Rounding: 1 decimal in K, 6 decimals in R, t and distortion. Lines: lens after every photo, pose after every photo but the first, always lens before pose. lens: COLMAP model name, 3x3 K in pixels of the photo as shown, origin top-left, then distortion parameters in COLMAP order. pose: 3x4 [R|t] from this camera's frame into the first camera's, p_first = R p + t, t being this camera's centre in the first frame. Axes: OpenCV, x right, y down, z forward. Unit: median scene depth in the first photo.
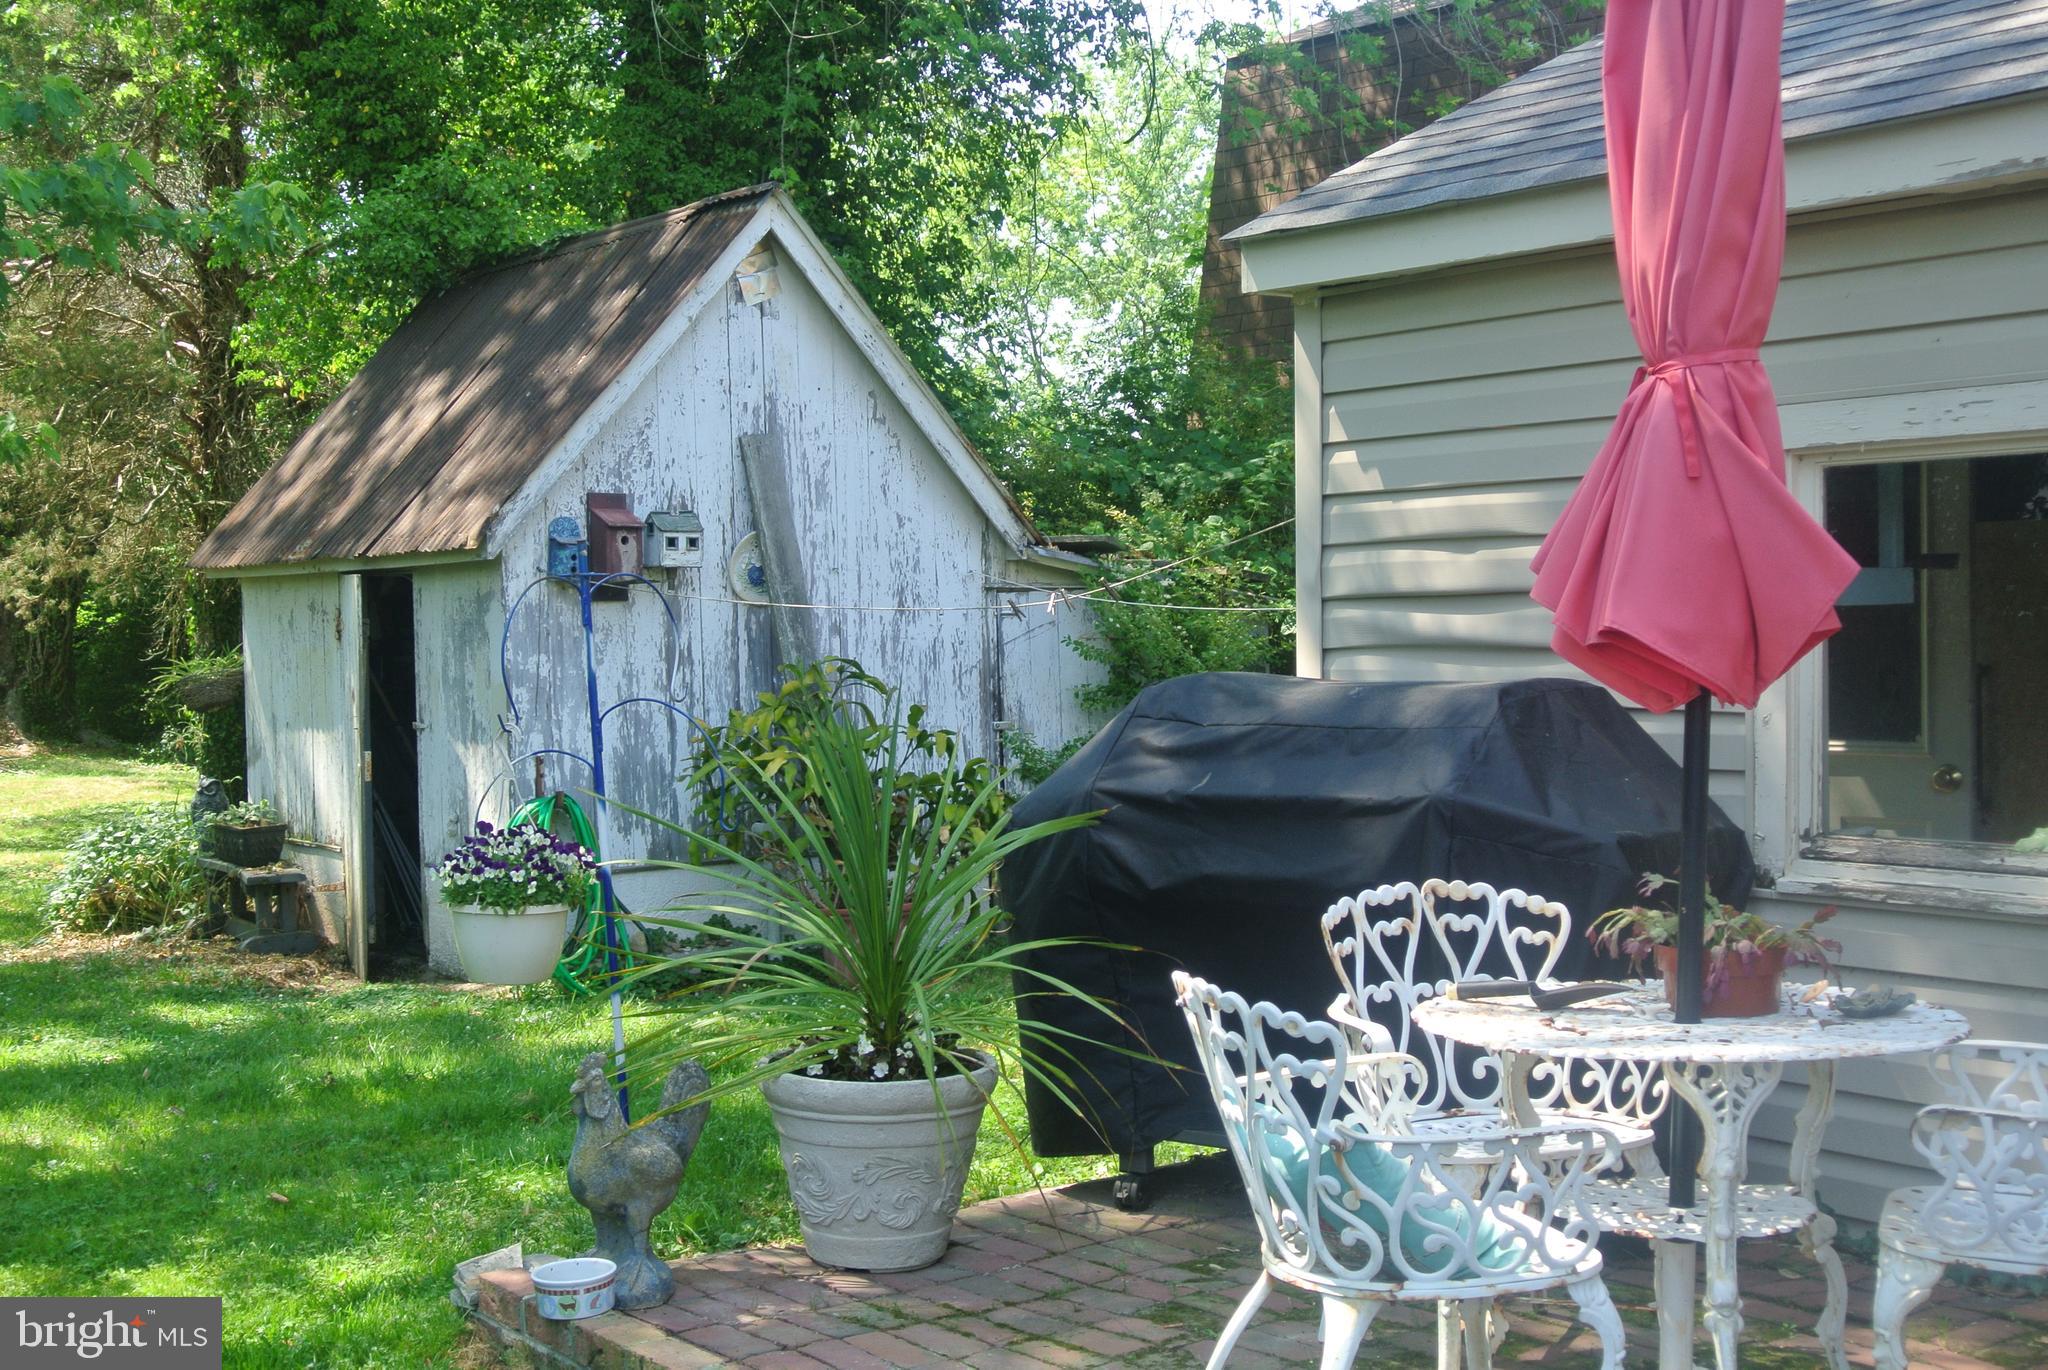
lens RADIAL K [[2498.5, 0, 1023.4], [0, 2498.5, 688.5], [0, 0, 1]] dist [-0.034000, 0.000000]
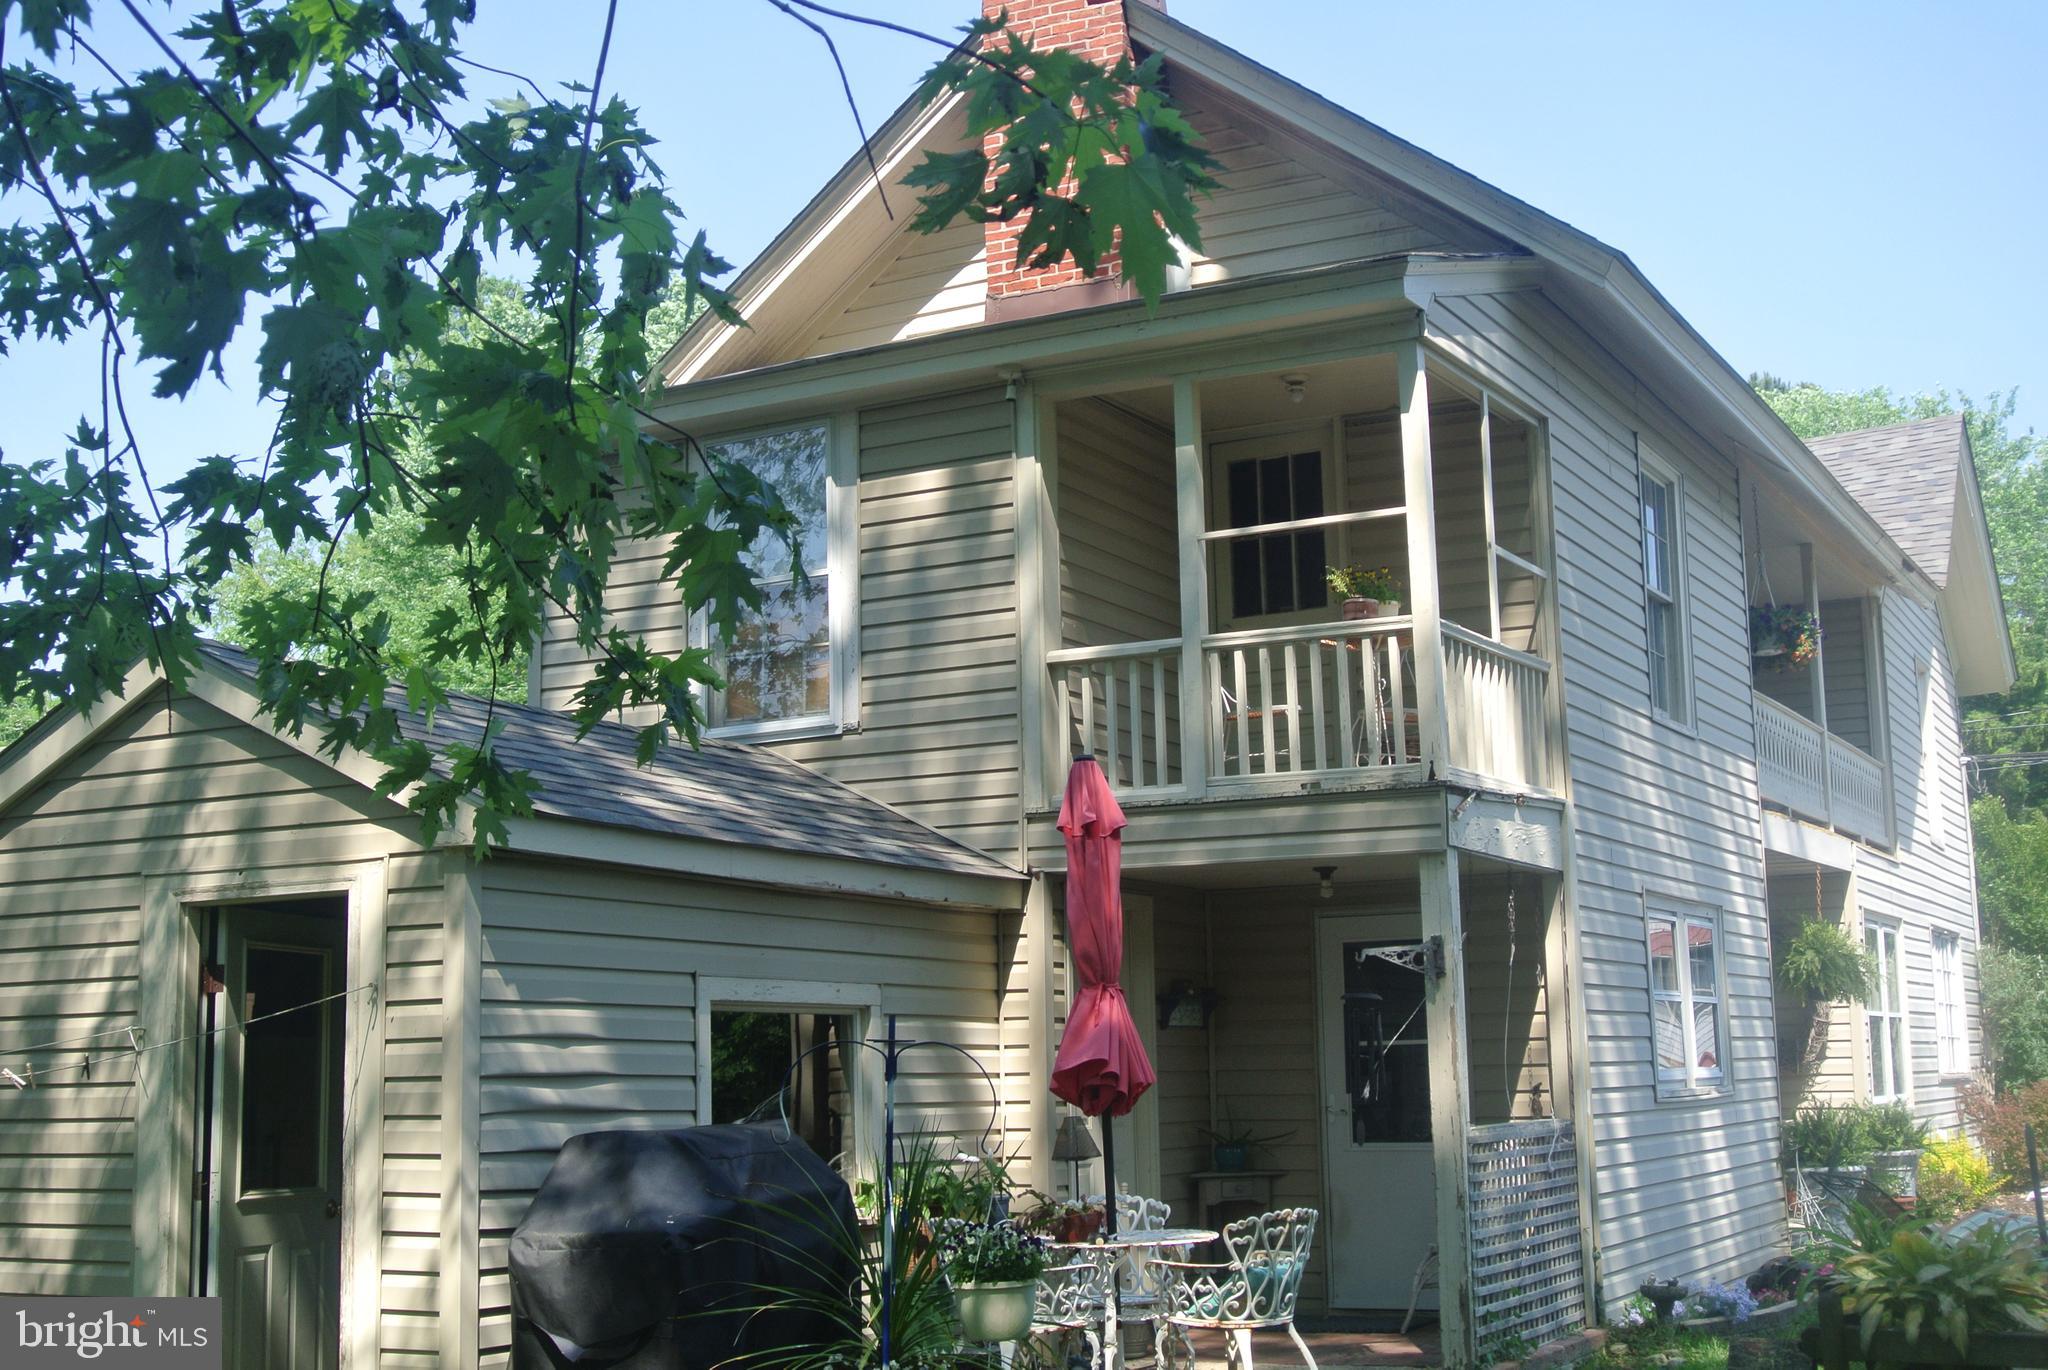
lens RADIAL K [[2498.5, 0, 1006.7], [0, 2498.5, 680.0], [0, 0, 1]] dist [-0.034000, 0.000000]
pose [[-0.375968, 0.171086, 0.910702, -1.275710], [0.043630, 0.984986, -0.167029, -0.010649], [-0.925605, -0.023064, -0.377788, 1.286506]]
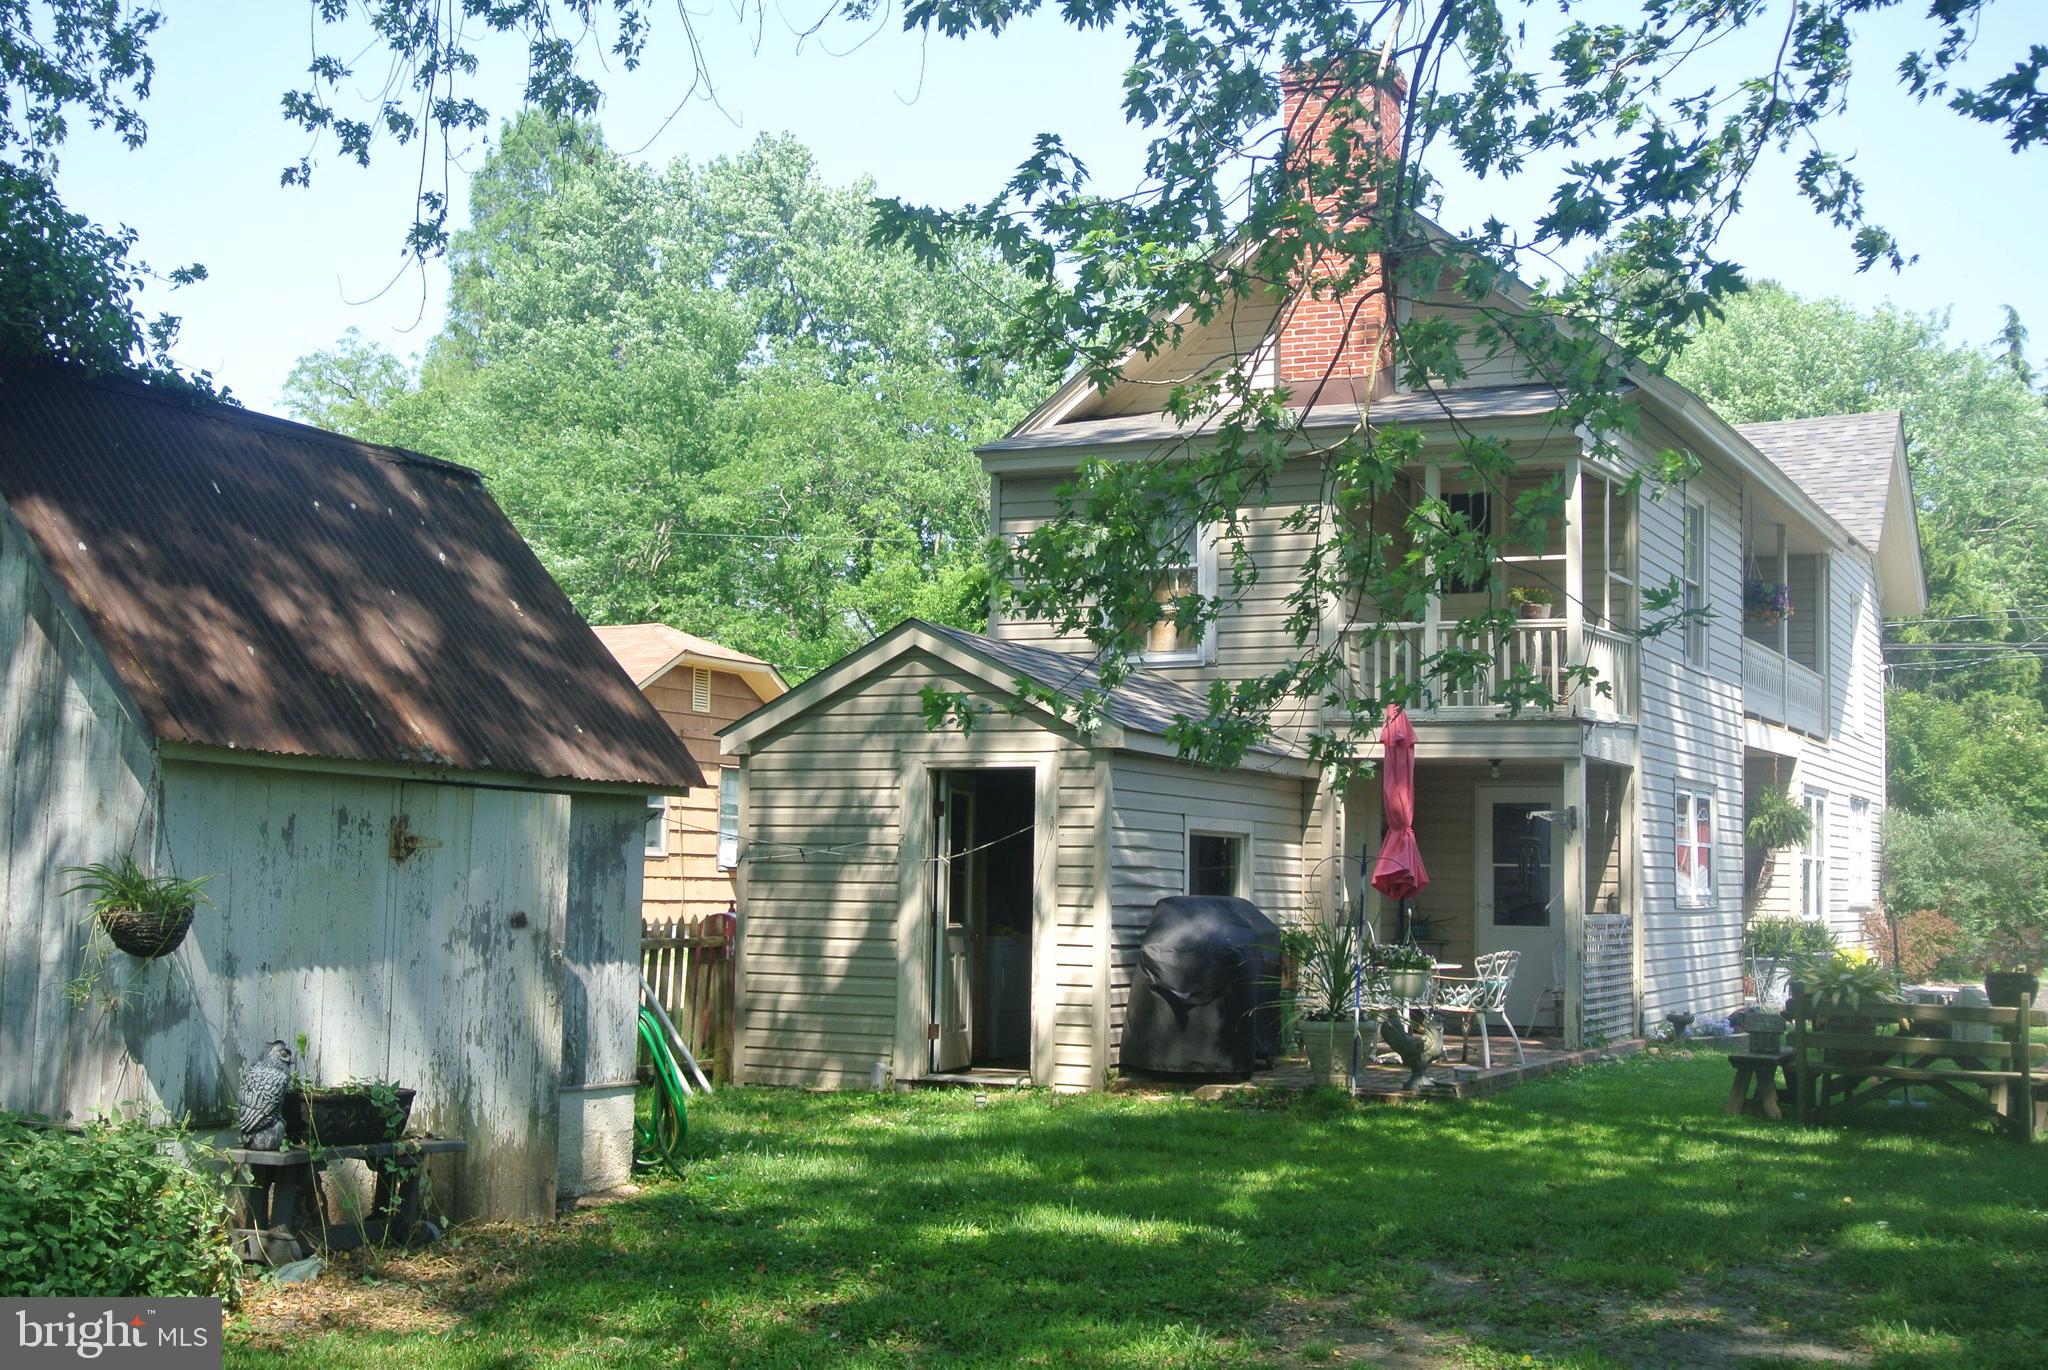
lens RADIAL K [[2498.5, 0, 1035.9], [0, 2498.5, 693.1], [0, 0, 1]] dist [-0.034000, 0.000000]
pose [[-0.415293, 0.080019, 0.906162, -2.278144], [0.006801, 0.996369, -0.084868, 0.004268], [-0.909662, -0.029083, -0.414329, 2.217290]]
